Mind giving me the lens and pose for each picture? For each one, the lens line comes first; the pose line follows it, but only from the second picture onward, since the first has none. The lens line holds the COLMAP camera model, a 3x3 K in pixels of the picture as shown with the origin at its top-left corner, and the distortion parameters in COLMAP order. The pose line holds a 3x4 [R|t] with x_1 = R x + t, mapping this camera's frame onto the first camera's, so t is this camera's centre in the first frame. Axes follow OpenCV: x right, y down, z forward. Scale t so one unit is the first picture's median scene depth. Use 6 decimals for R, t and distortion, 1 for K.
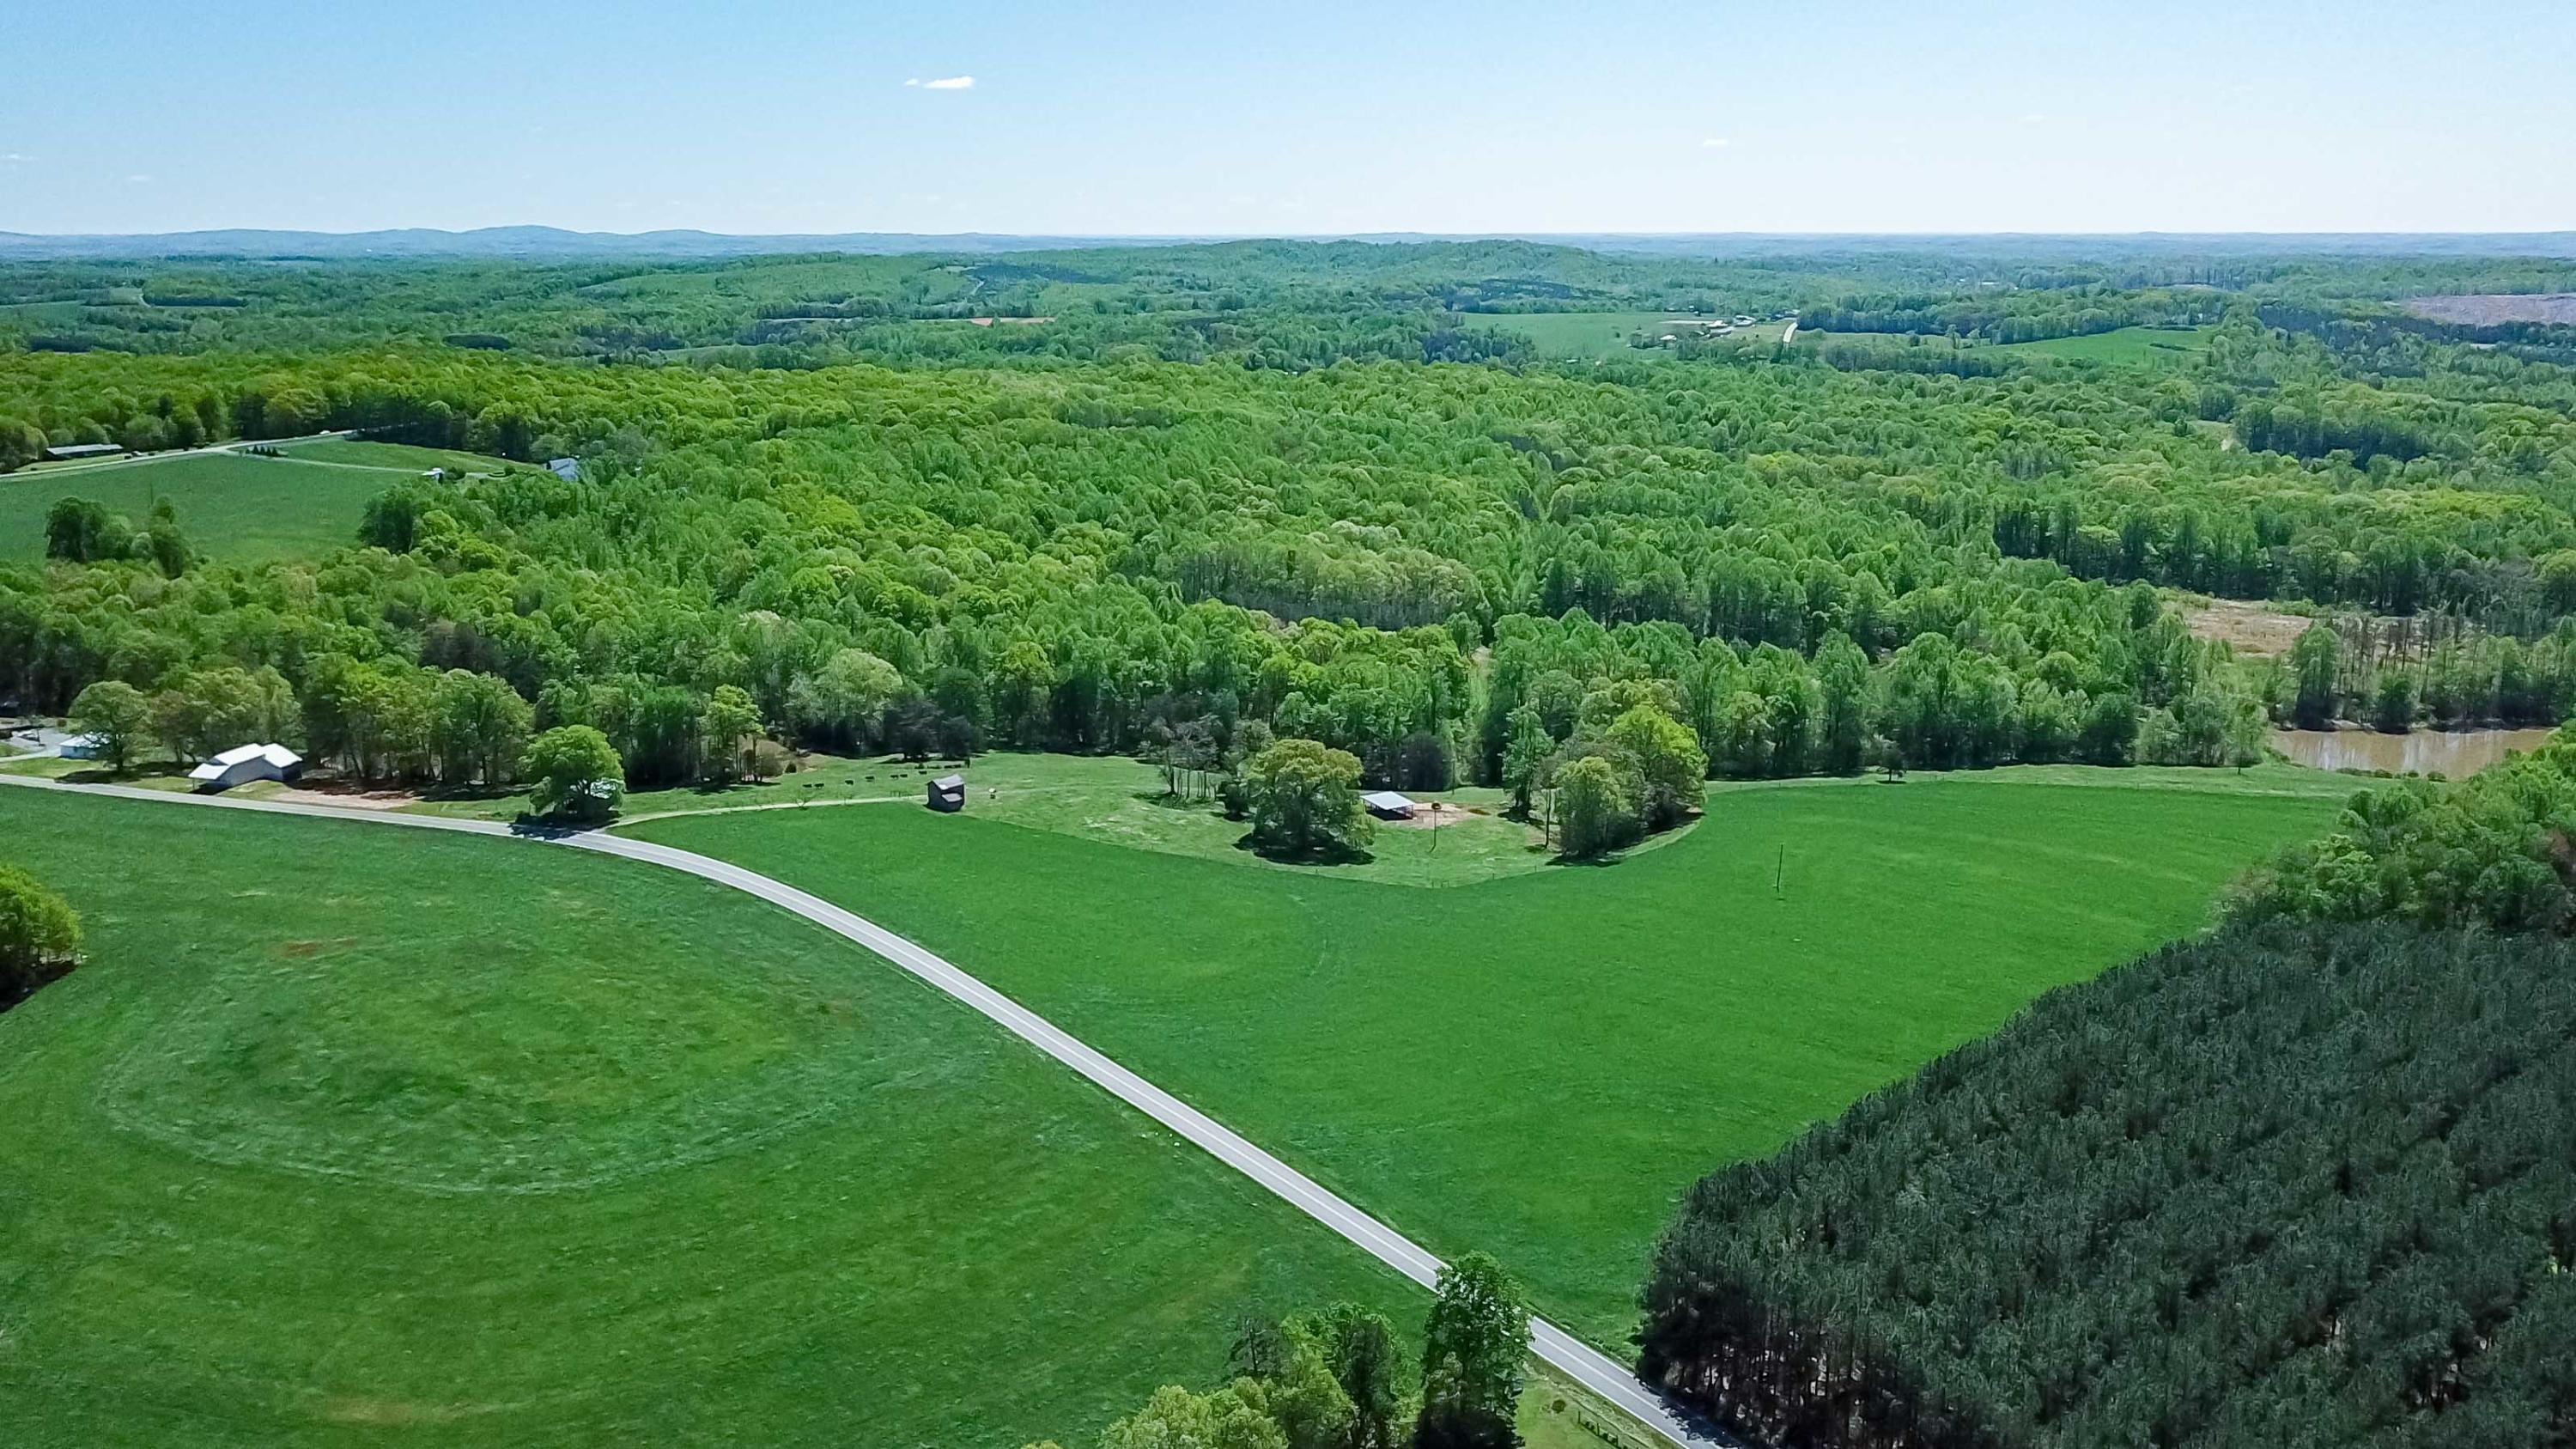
lens RADIAL K [[2184.1, 0, 1244.3], [0, 2184.1, 723.6], [0, 0, 1]] dist [0.166448, -0.399774]
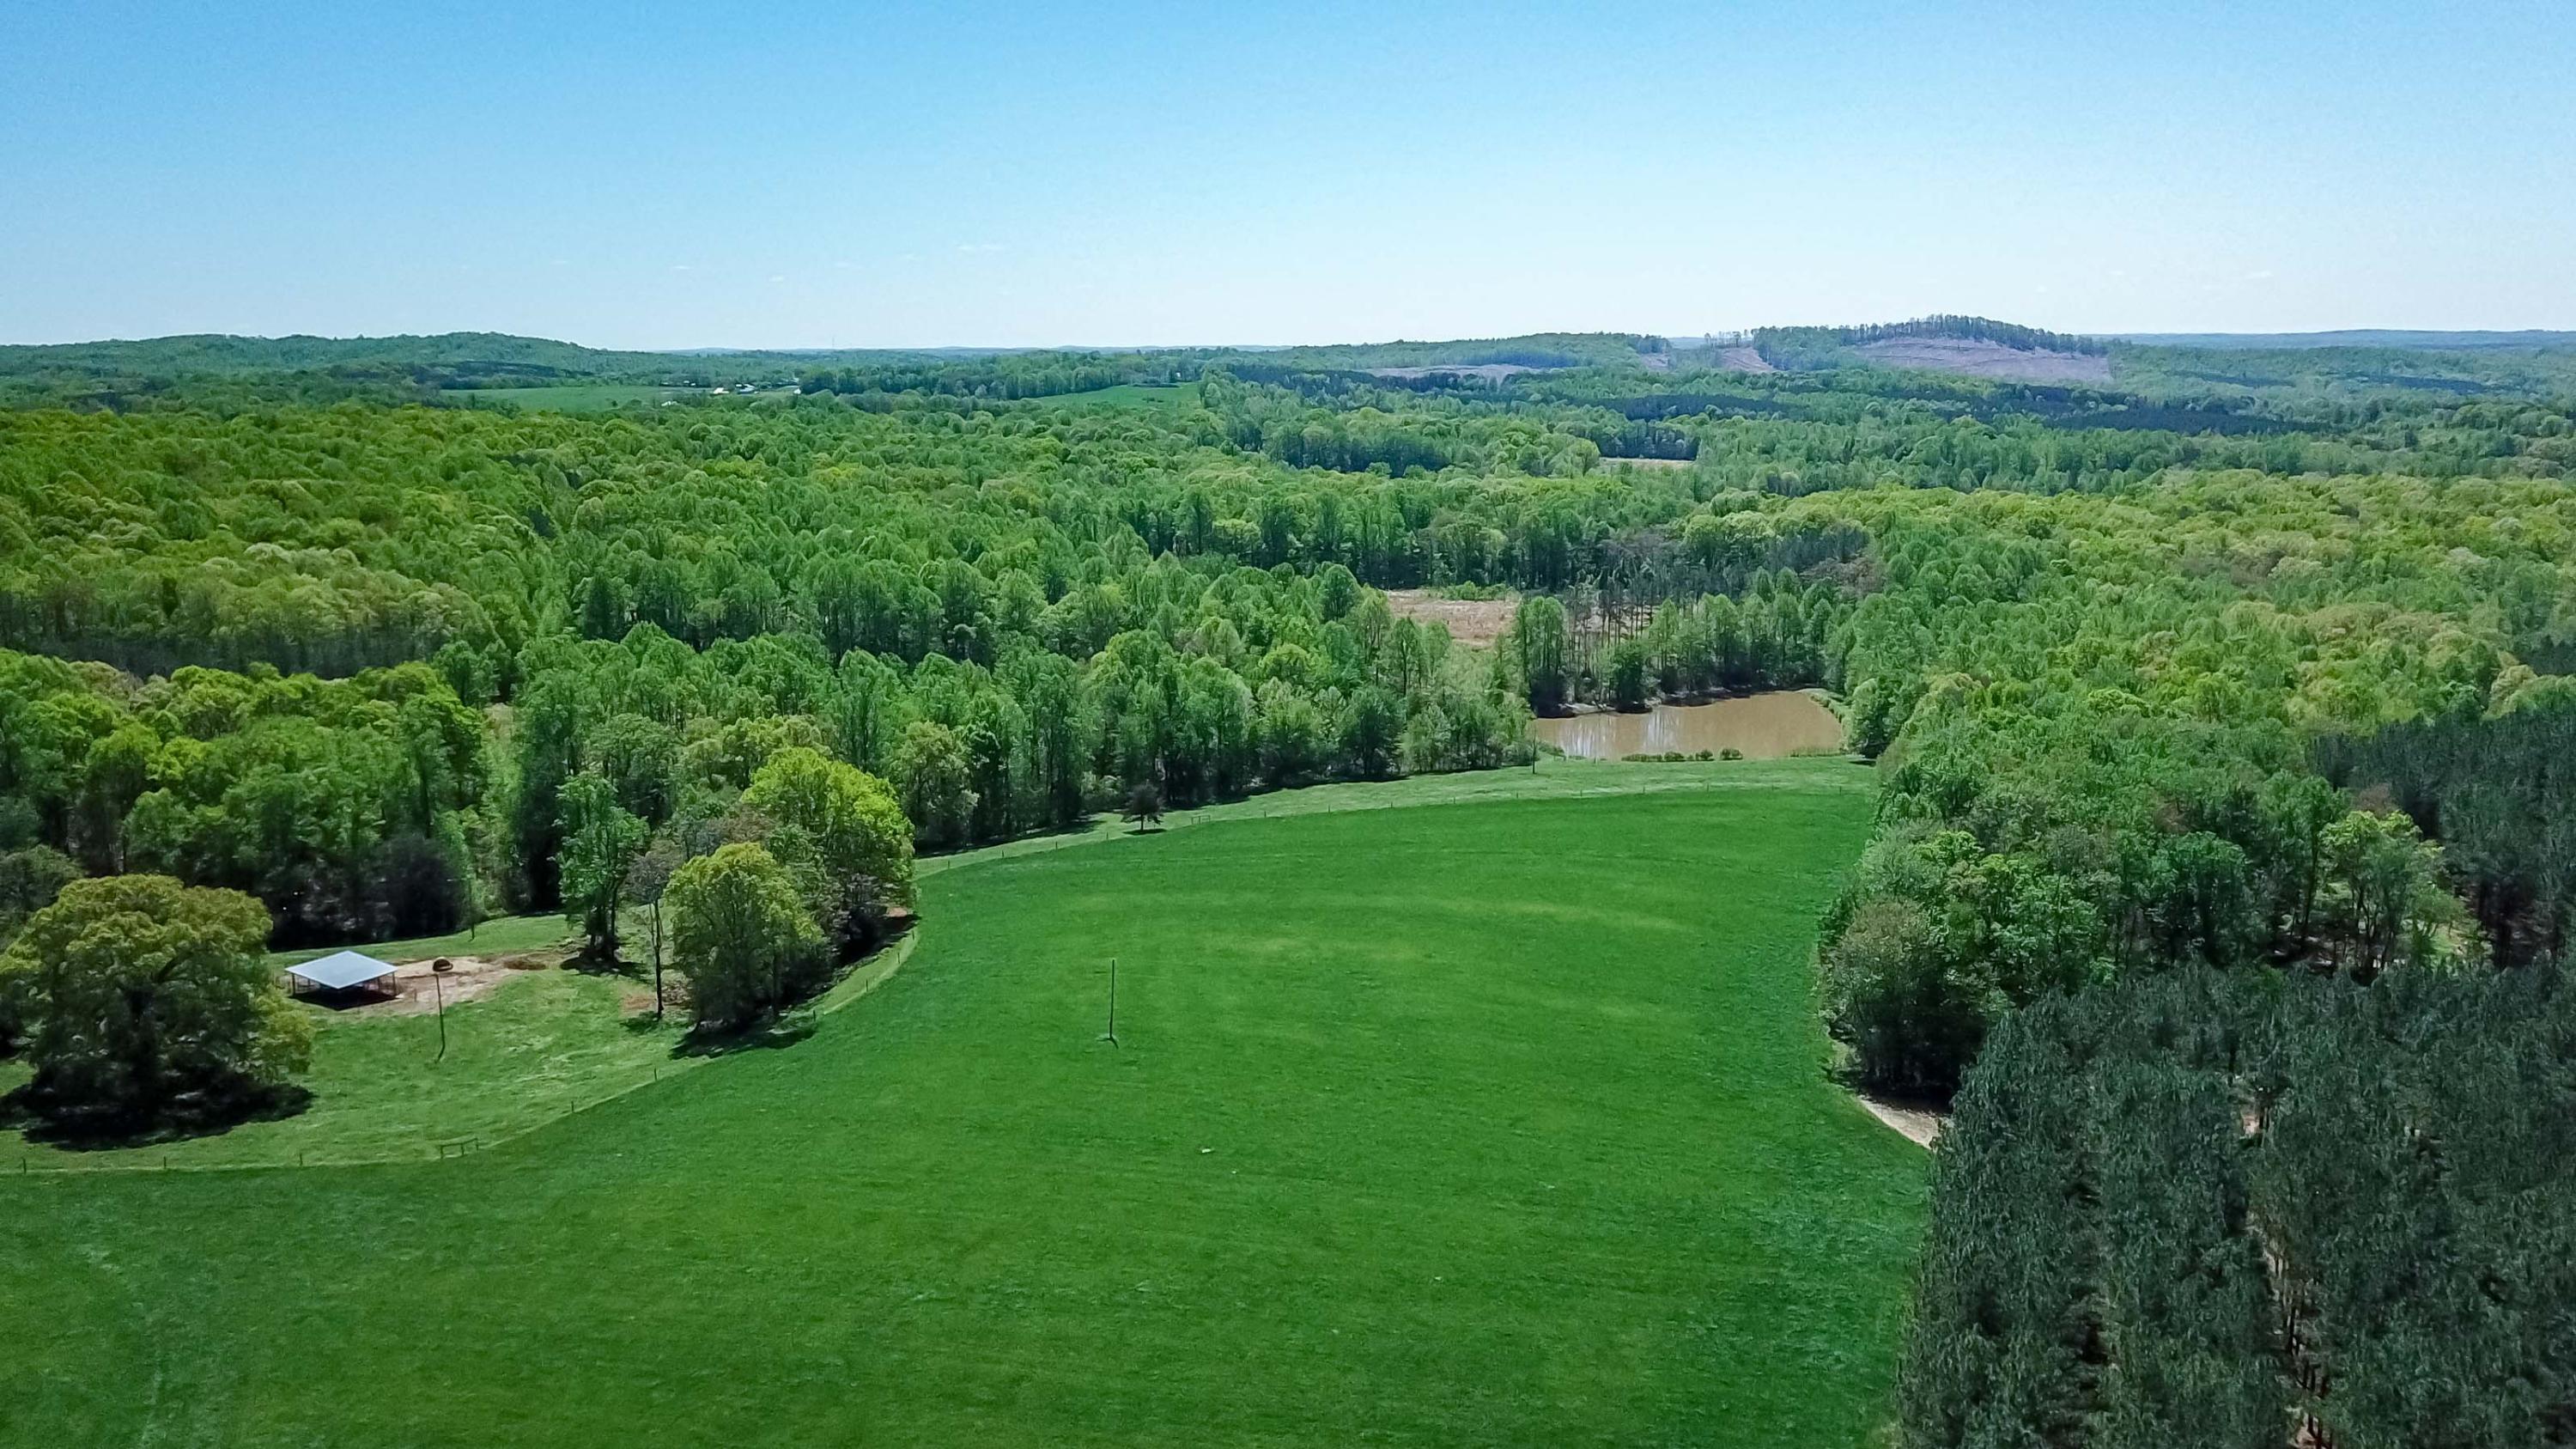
lens RADIAL K [[1961.2, 0, 1288.0], [0, 1961.2, 724.5], [0, 0, 1]] dist [0.037066, -0.063283]
pose [[0.878075, -0.083718, 0.471142, 0.041339], [0.100458, 0.994886, -0.010443, 0.003564], [-0.467859, 0.056500, 0.881995, 0.407712]]
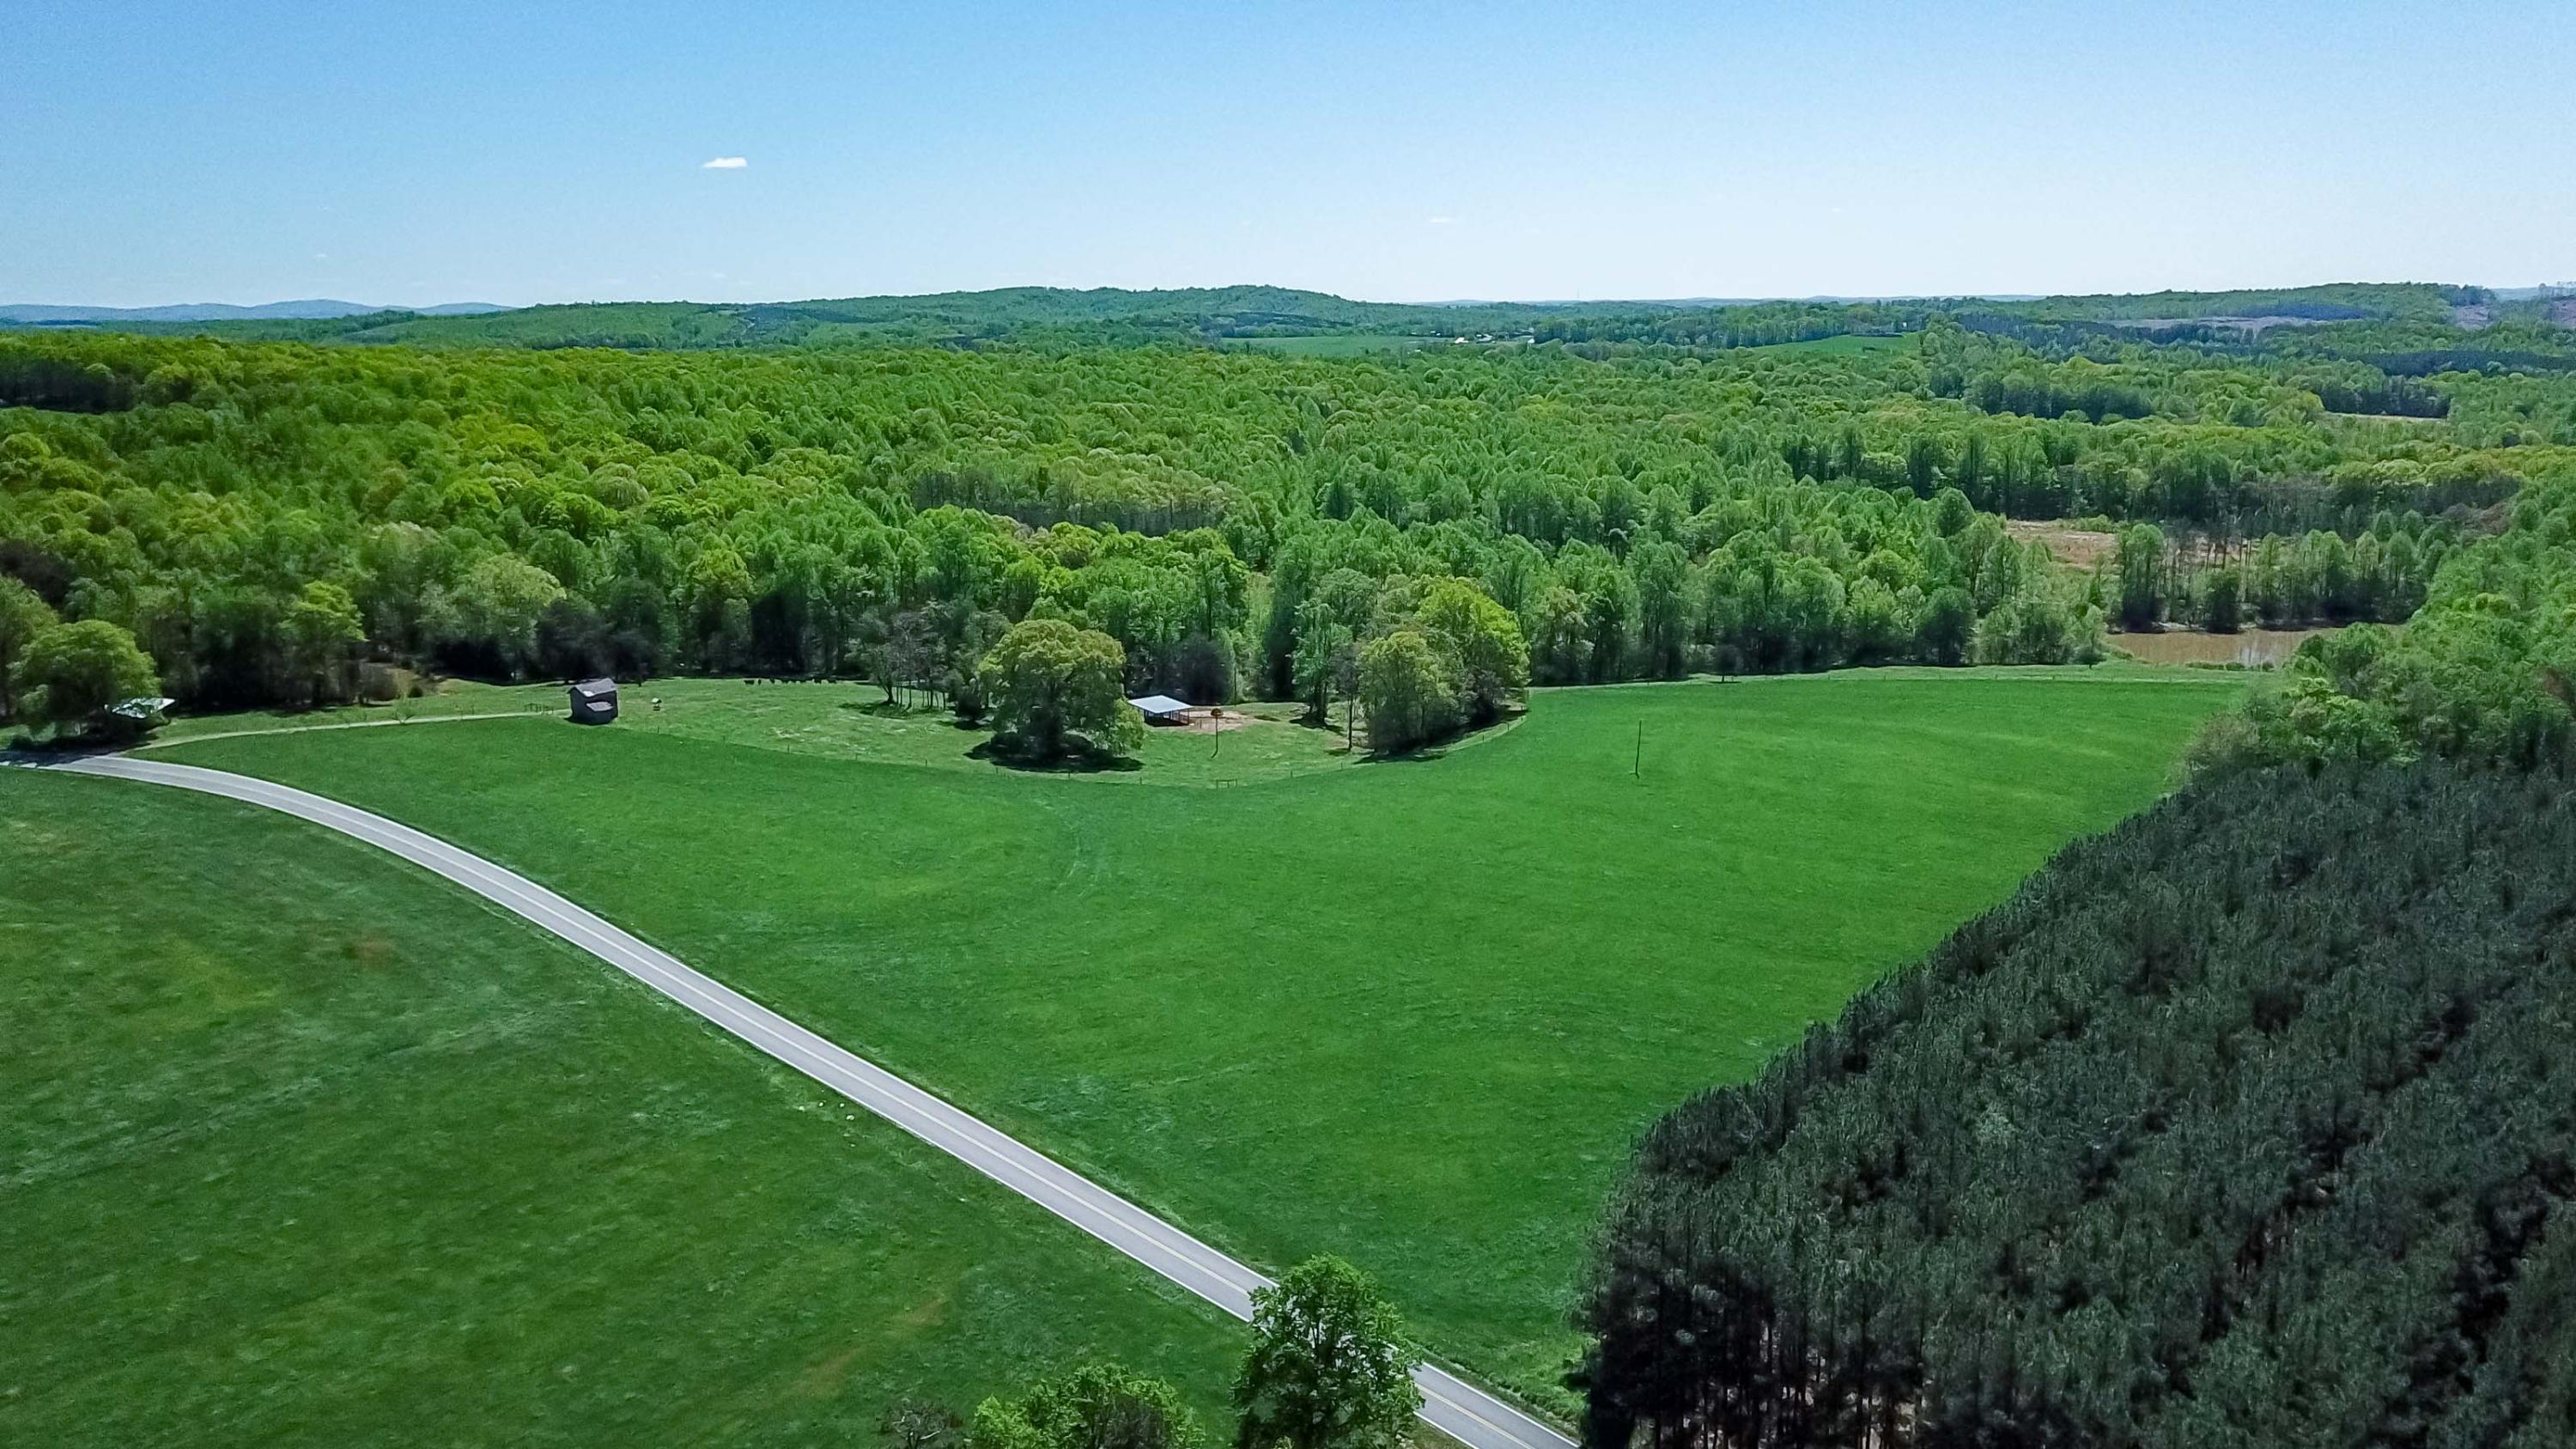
lens RADIAL K [[2015.0, 0, 1288.0], [0, 2015.0, 724.5], [0, 0, 1]] dist [0.068504, -0.154999]
pose [[0.991207, -0.020481, 0.130729, 0.013398], [0.022598, 0.999636, -0.014727, 0.048175], [-0.130380, 0.017552, 0.991309, 0.211518]]
